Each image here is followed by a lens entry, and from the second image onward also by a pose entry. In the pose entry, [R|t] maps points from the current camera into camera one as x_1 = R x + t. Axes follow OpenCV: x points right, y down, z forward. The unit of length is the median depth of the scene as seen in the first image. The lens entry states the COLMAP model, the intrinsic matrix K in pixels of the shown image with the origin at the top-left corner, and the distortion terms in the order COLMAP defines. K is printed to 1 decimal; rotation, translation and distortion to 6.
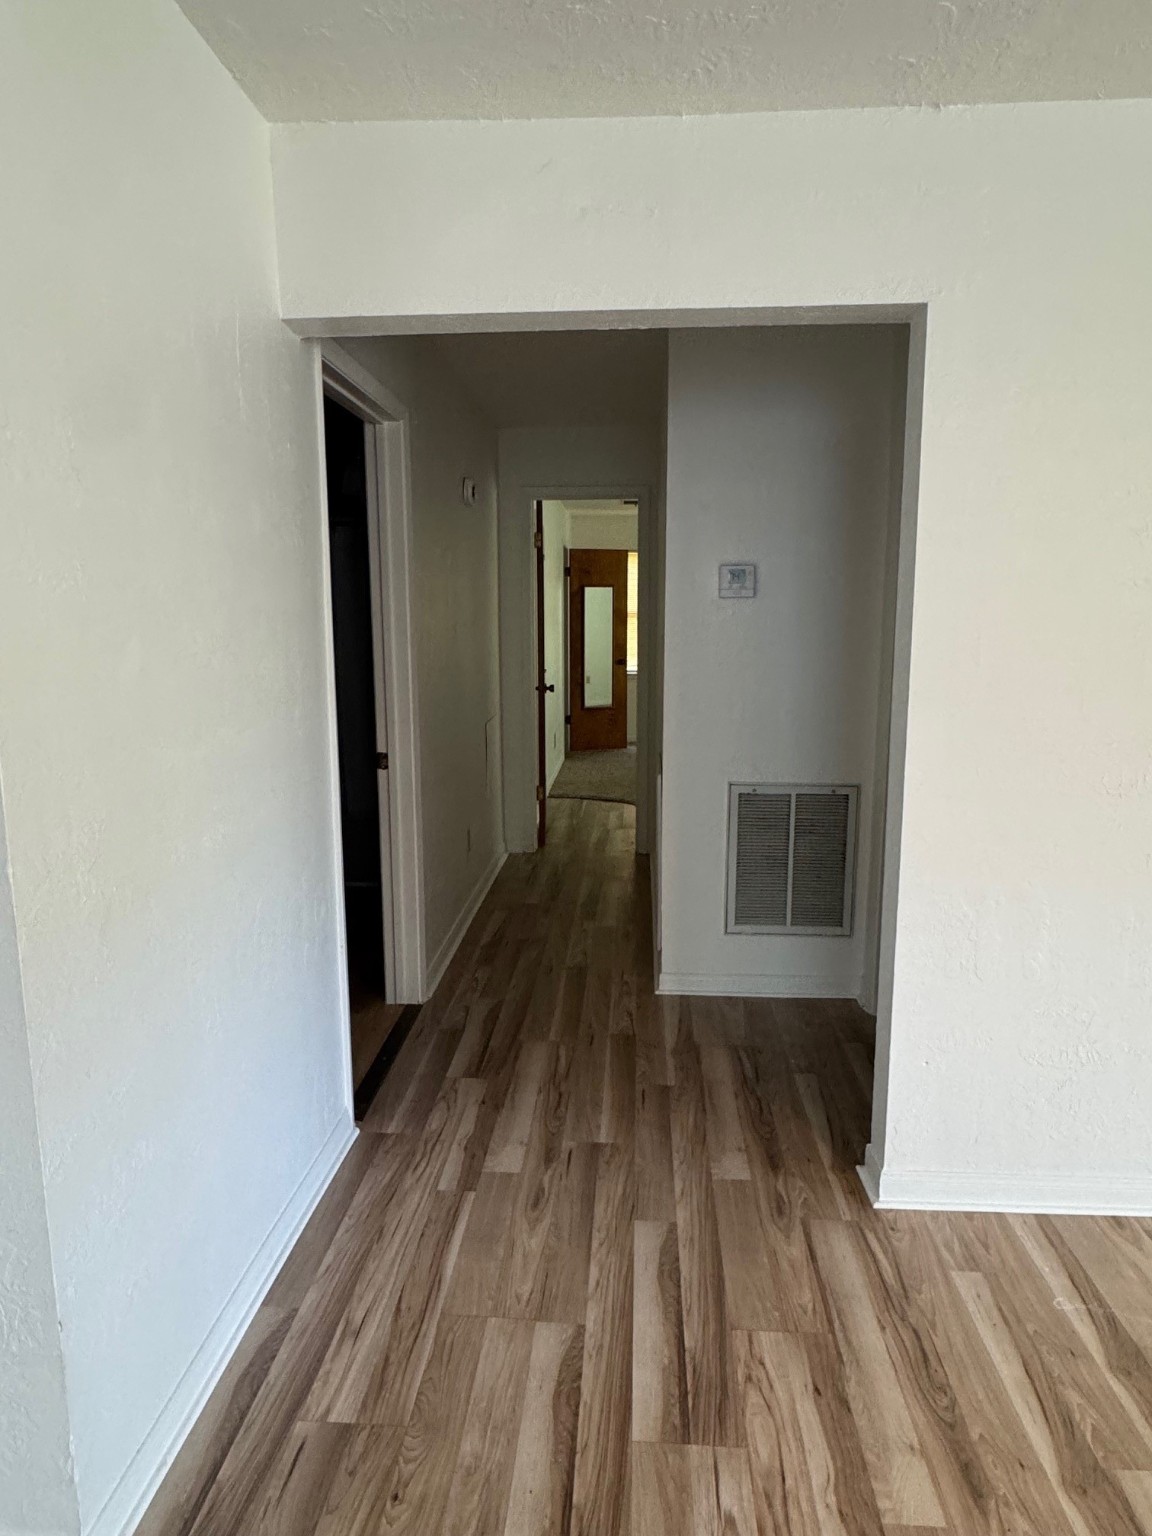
lens RADIAL K [[965.8, 0, 576.0], [0, 965.8, 768.0], [0, 0, 1]] dist [-0.005702, 0.003160]
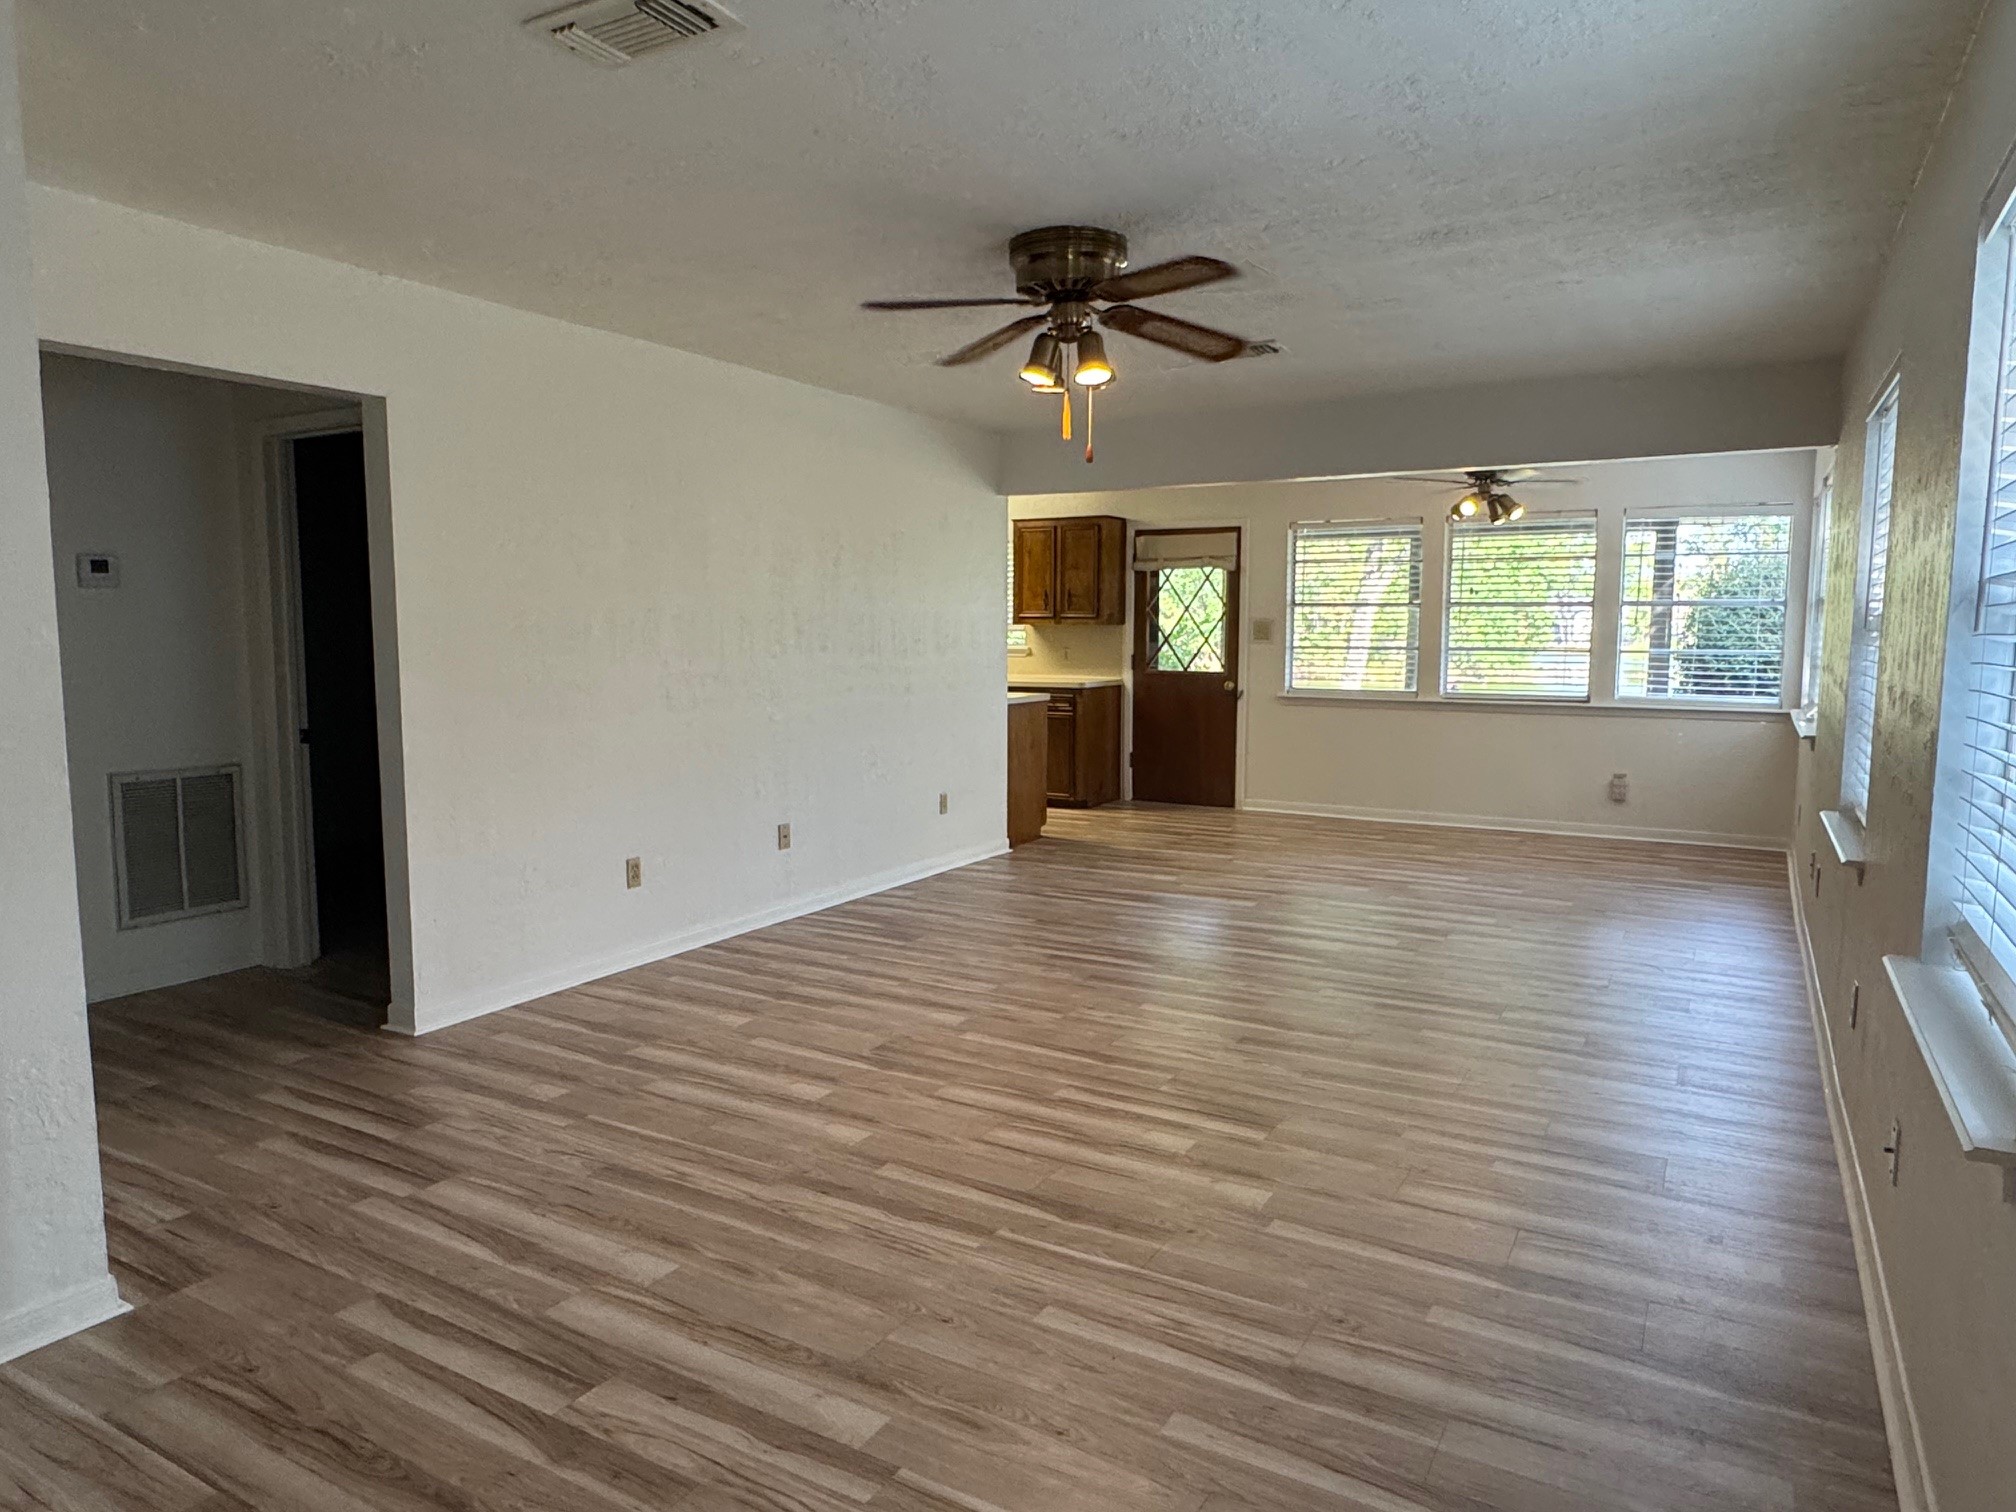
lens RADIAL K [[1267.7, 0, 1008.0], [0, 1267.7, 756.0], [0, 0, 1]] dist [-0.005702, 0.003160]
pose [[0.440304, -0.090354, 0.893291, -0.819703], [0.134811, 0.990297, 0.033718, 0.107112], [-0.887670, 0.105579, 0.448213, -0.546121]]
